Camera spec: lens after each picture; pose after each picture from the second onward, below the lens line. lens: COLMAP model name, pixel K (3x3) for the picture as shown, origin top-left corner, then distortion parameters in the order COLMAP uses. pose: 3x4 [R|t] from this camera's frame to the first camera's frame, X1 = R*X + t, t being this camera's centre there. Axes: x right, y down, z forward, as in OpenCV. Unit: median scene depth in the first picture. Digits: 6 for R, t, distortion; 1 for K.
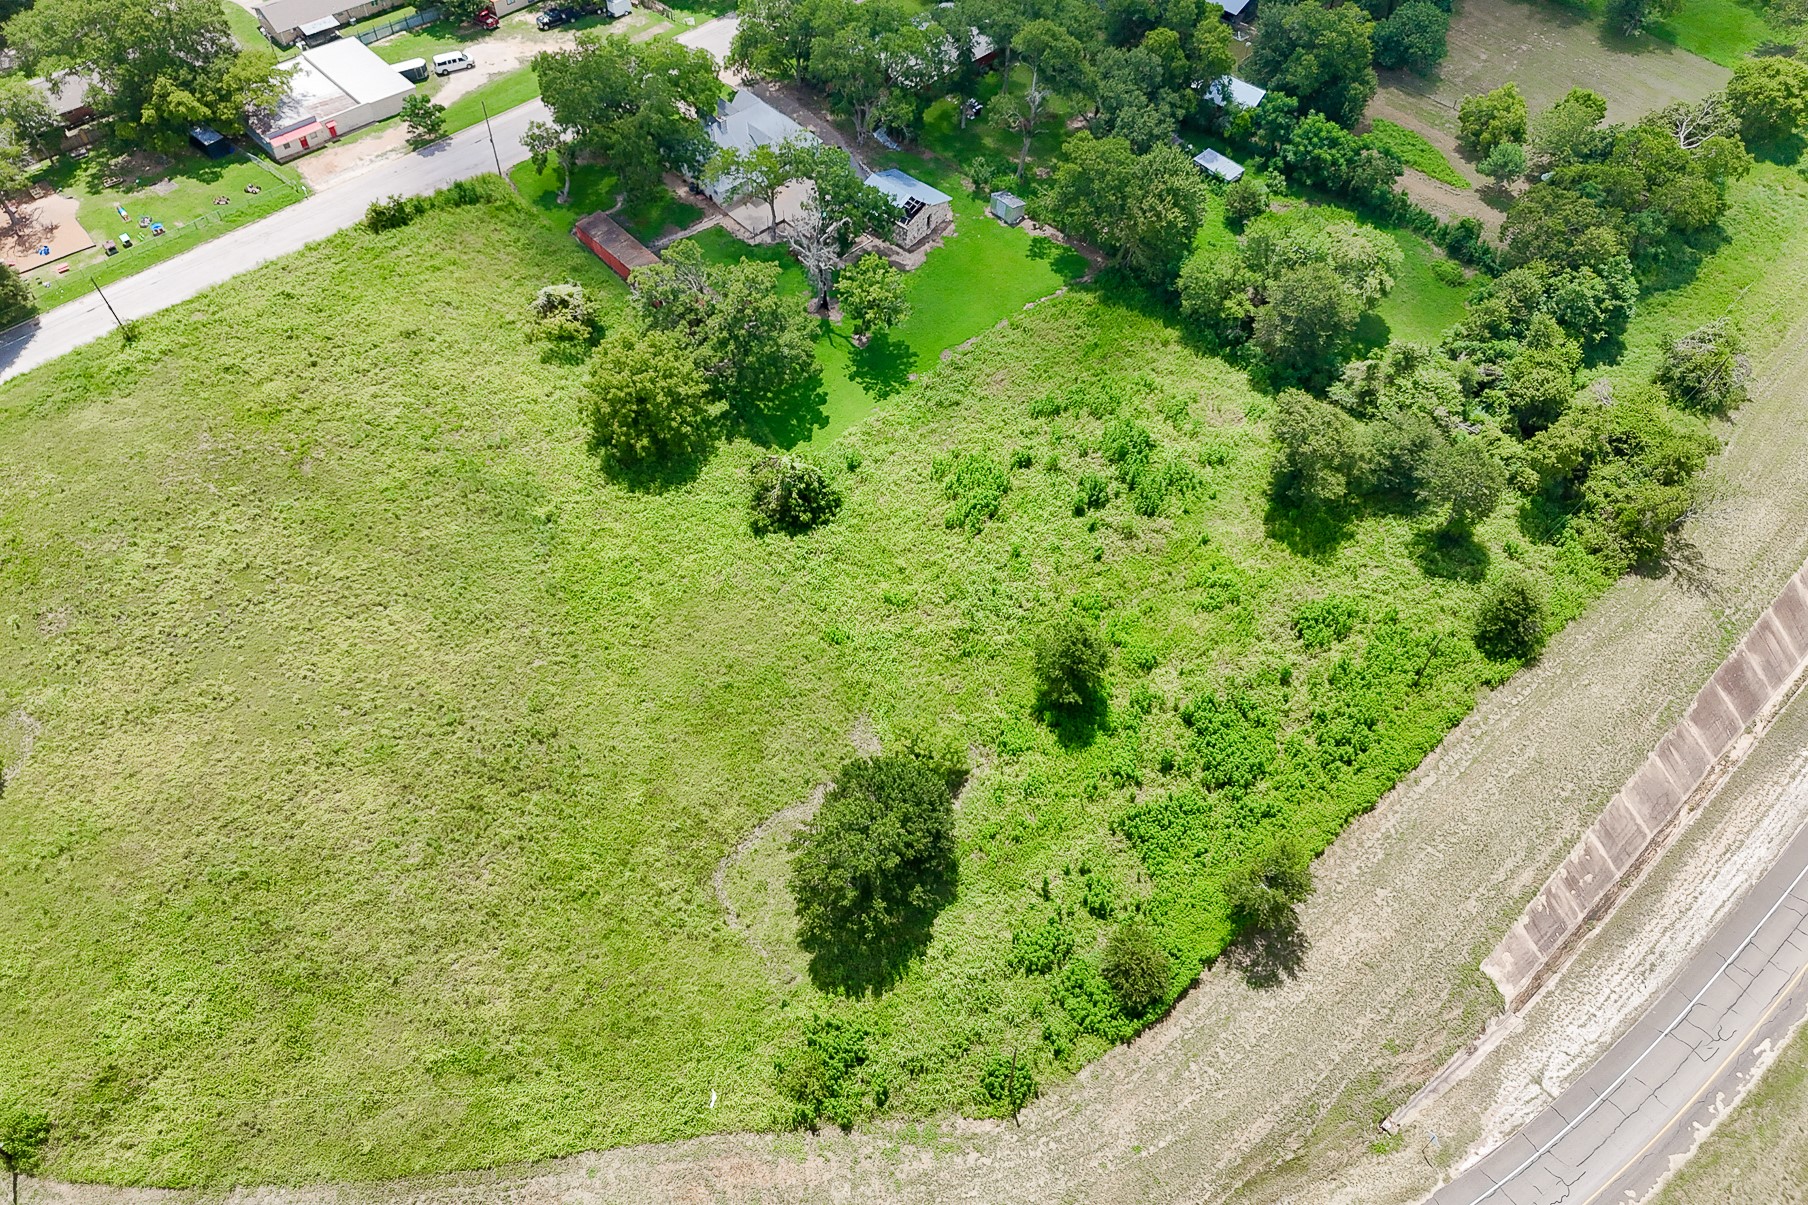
lens RADIAL K [[1349.7, 0, 905.9], [0, 1349.7, 520.6], [0, 0, 1]] dist [0.039915, -0.031953]
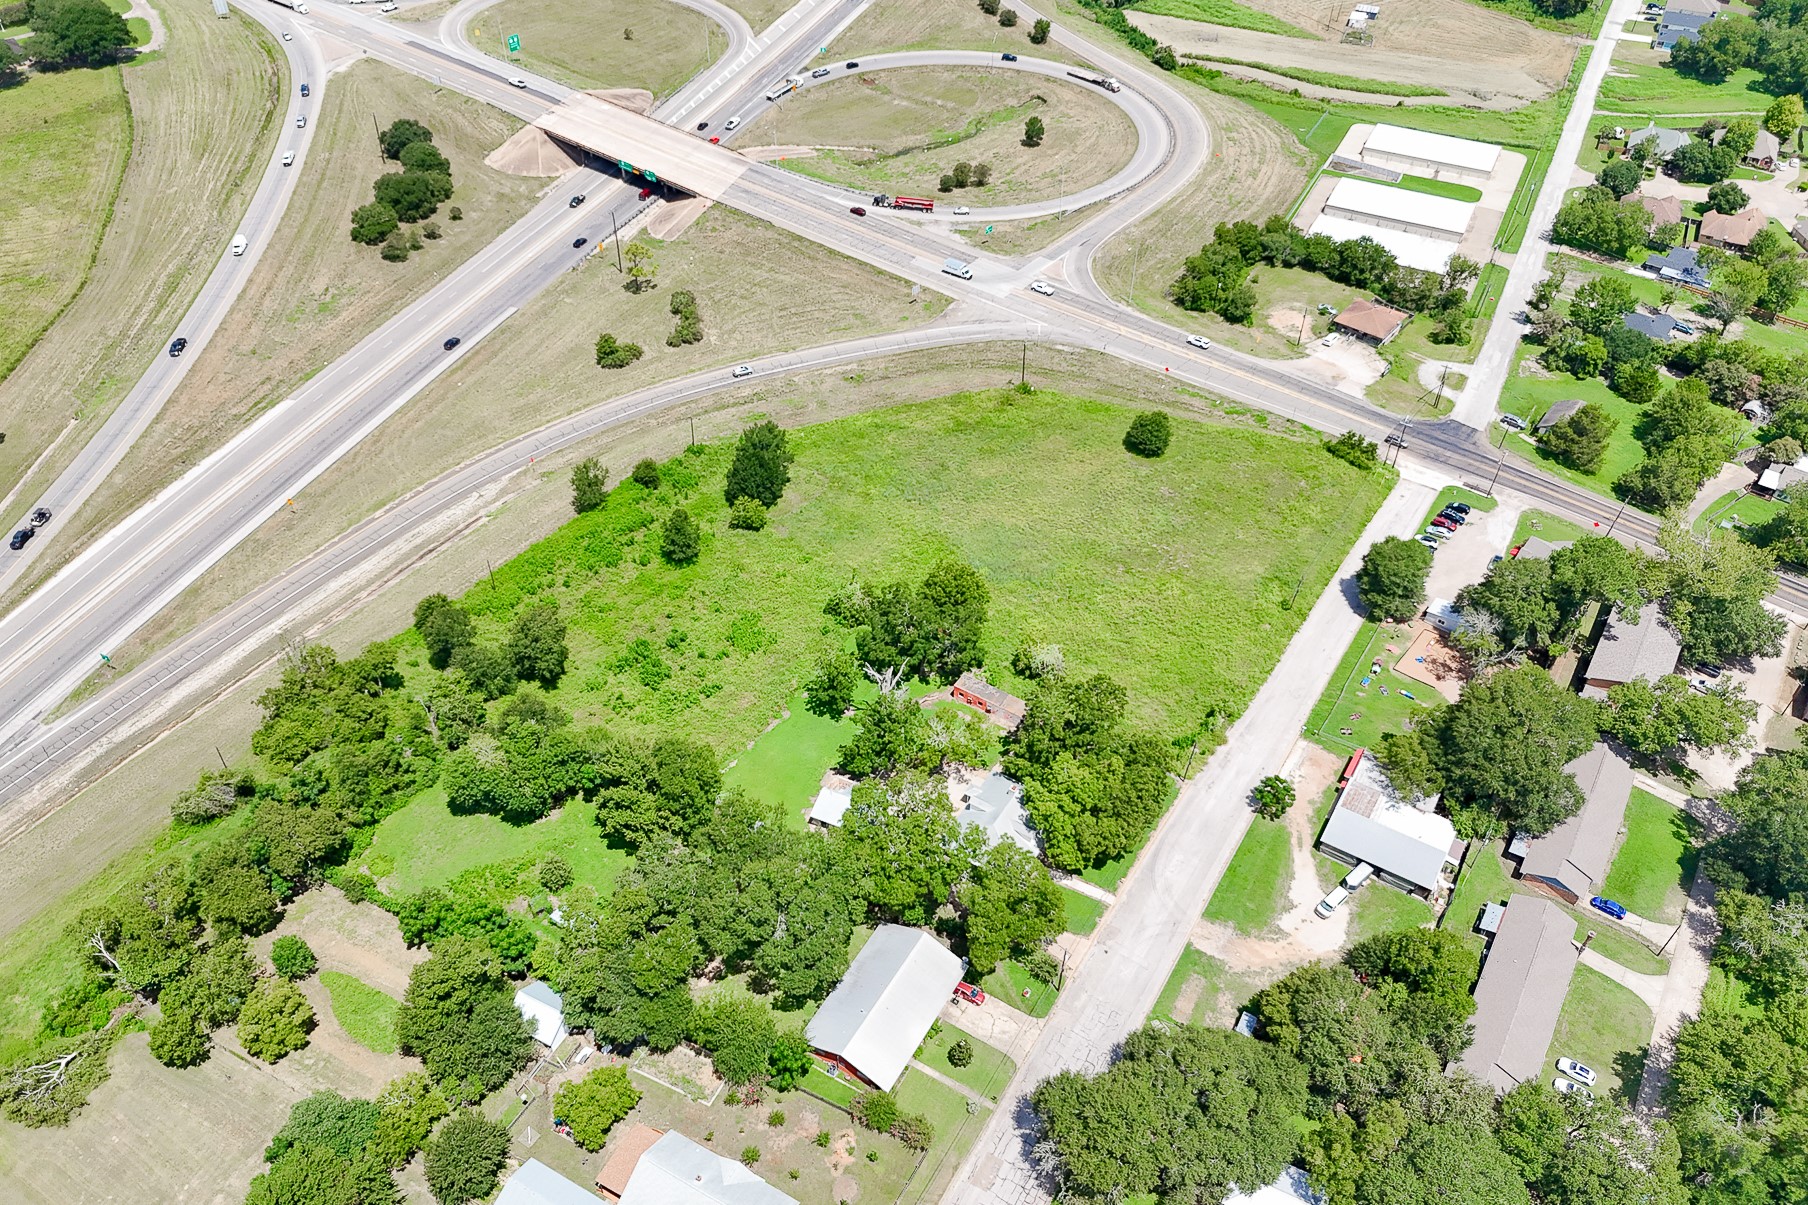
lens RADIAL K [[1350.3, 0, 910.3], [0, 1350.3, 605.7], [0, 0, 1]] dist [0.033810, -0.015691]
pose [[-0.964690, 0.141661, -0.222047, 0.224693], [-0.225665, -0.009803, 0.974156, -1.705859], [0.135823, 0.989867, 0.041425, 0.946540]]
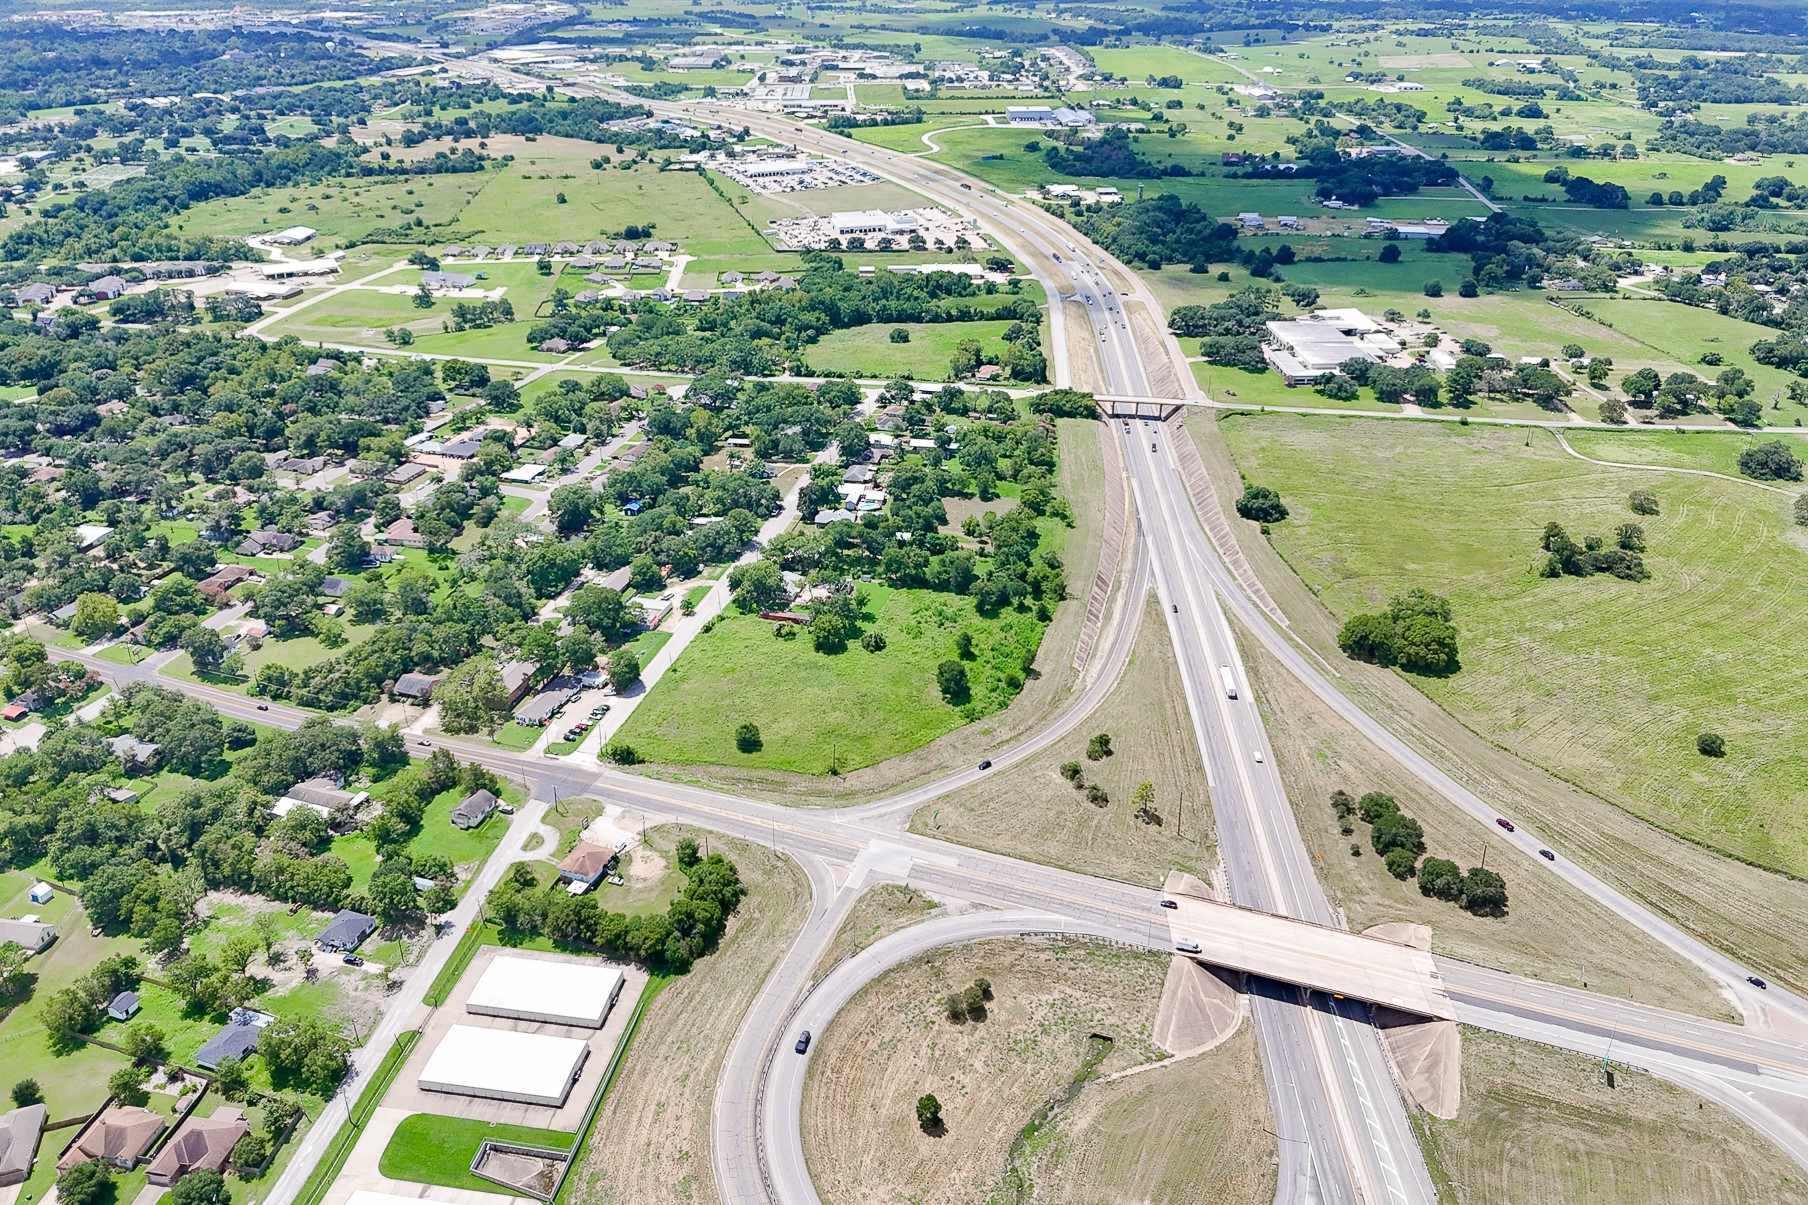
lens RADIAL K [[1357.8, 0, 911.8], [0, 1357.8, 505.4], [0, 0, 1]] dist [0.080039, -0.103202]
pose [[0.844397, -0.235916, 0.480975, -1.724175], [0.420312, 0.848418, -0.321752, 0.914866], [-0.332162, 0.473846, 0.815560, -2.295475]]
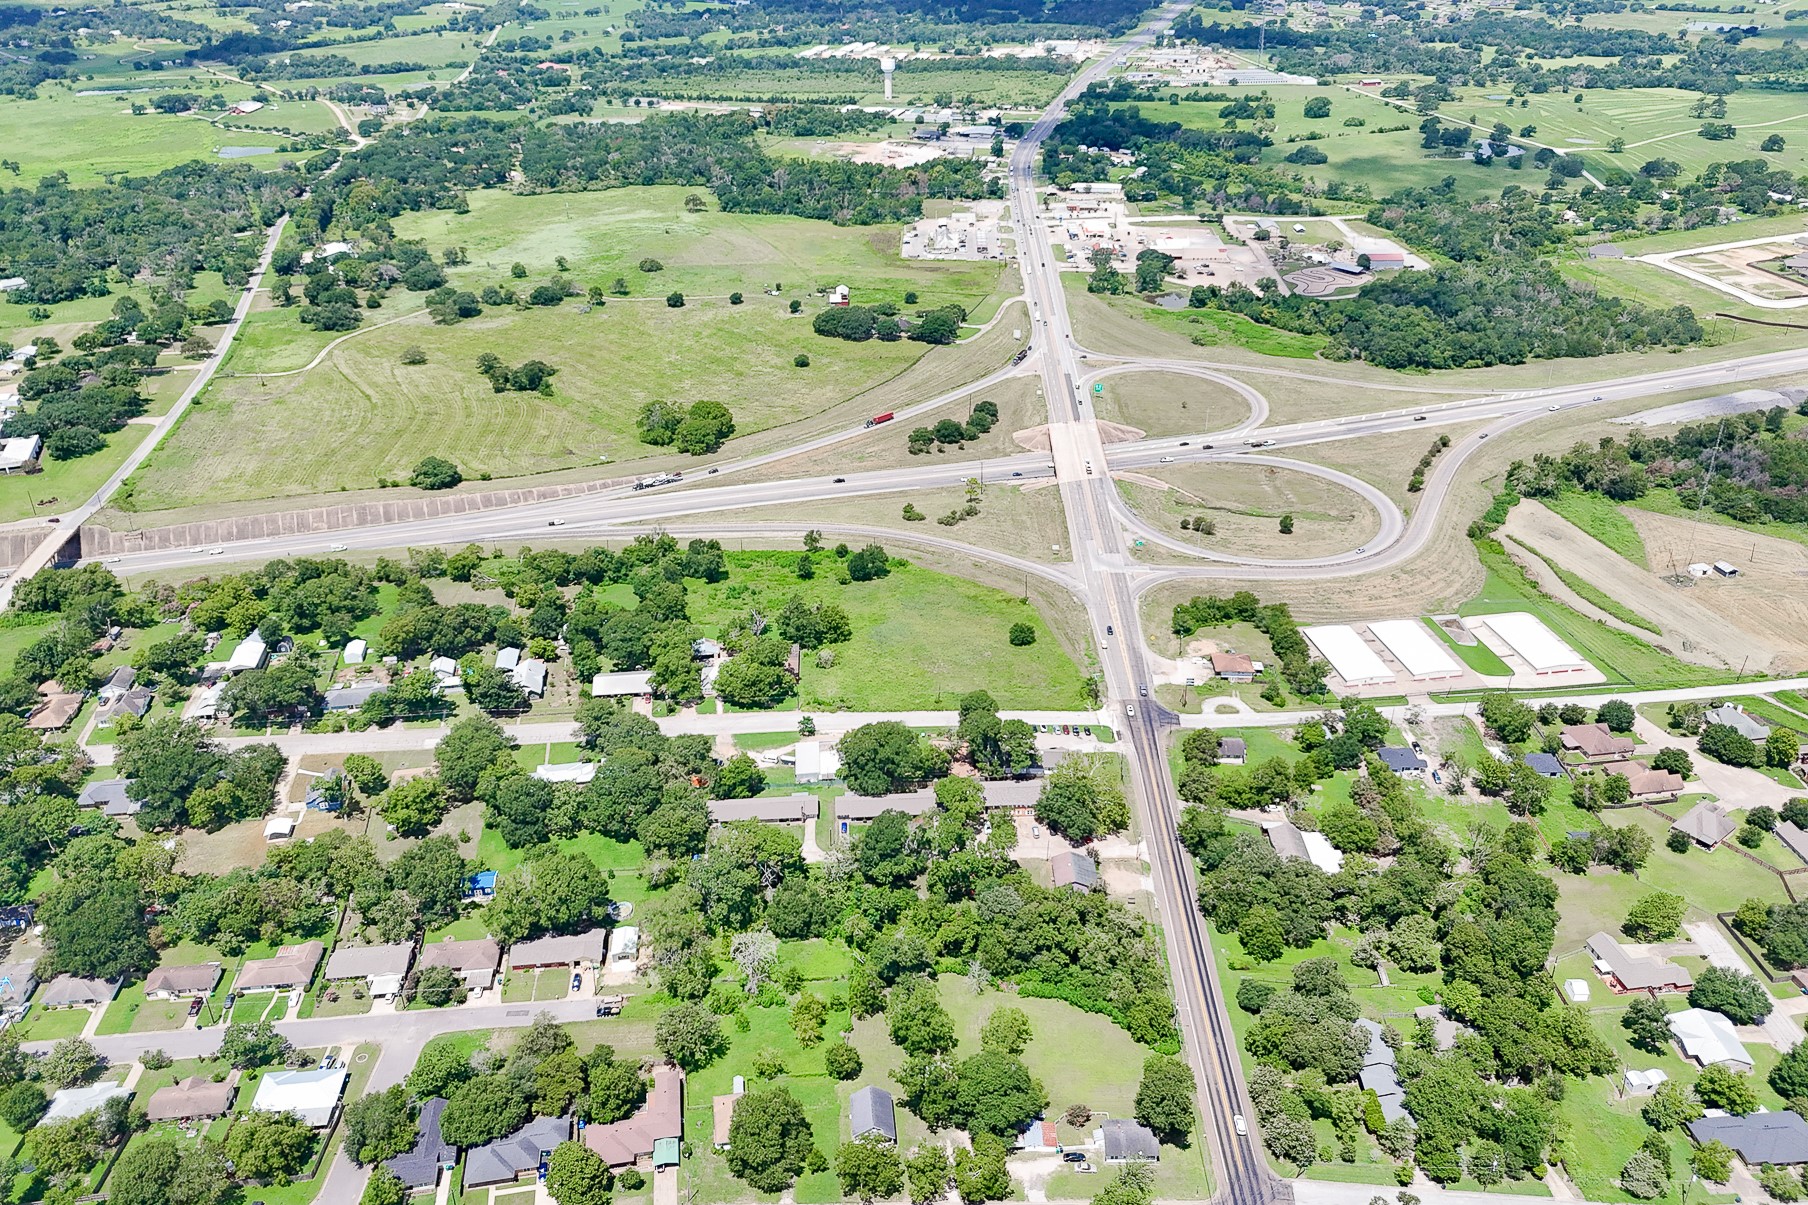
lens RADIAL K [[1357.8, 0, 911.8], [0, 1357.8, 505.4], [0, 0, 1]] dist [0.080039, -0.103202]
pose [[-0.782078, -0.287834, 0.552726, -2.255552], [0.457974, 0.336042, 0.823004, -3.055588], [-0.422628, 0.896787, -0.130991, 1.113874]]
